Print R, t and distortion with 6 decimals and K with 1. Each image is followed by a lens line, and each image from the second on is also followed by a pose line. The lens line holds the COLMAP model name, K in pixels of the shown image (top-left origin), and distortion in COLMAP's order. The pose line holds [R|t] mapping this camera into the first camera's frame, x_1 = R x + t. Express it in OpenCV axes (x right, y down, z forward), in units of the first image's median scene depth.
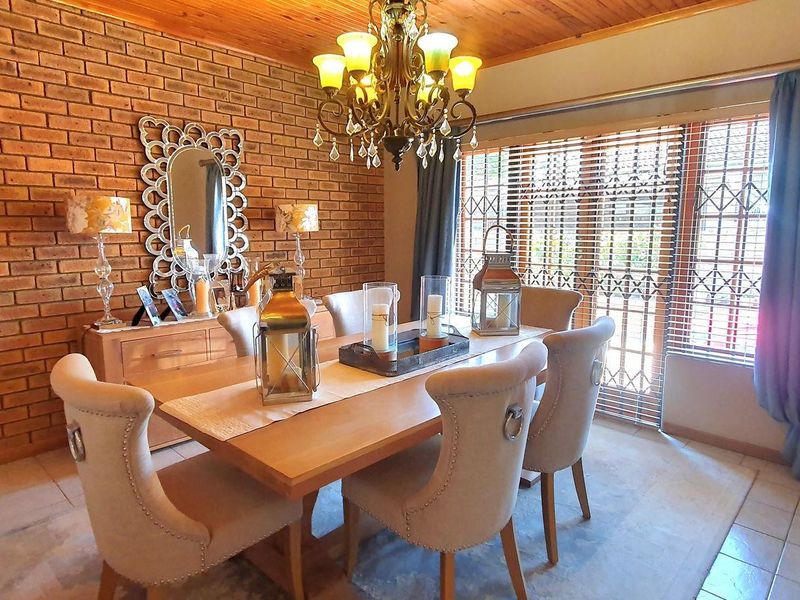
lens RADIAL K [[499.3, 0, 404.4], [0, 499.3, 309.2], [0, 0, 1]] dist [-0.000869, -0.000403]
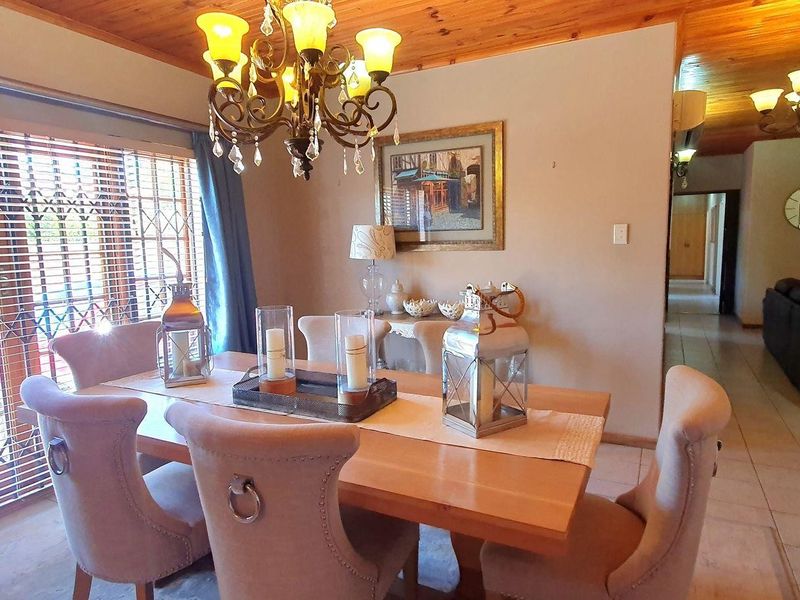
lens RADIAL K [[508.4, 0, 400.0], [0, 508.4, 300.0], [0, 0, 1]] dist [0.001015, 0.001241]
pose [[-0.274827, -0.103626, 0.955893, -0.606493], [0.187520, 0.969308, 0.158993, -0.126161], [-0.943030, 0.222945, -0.246960, 0.768315]]
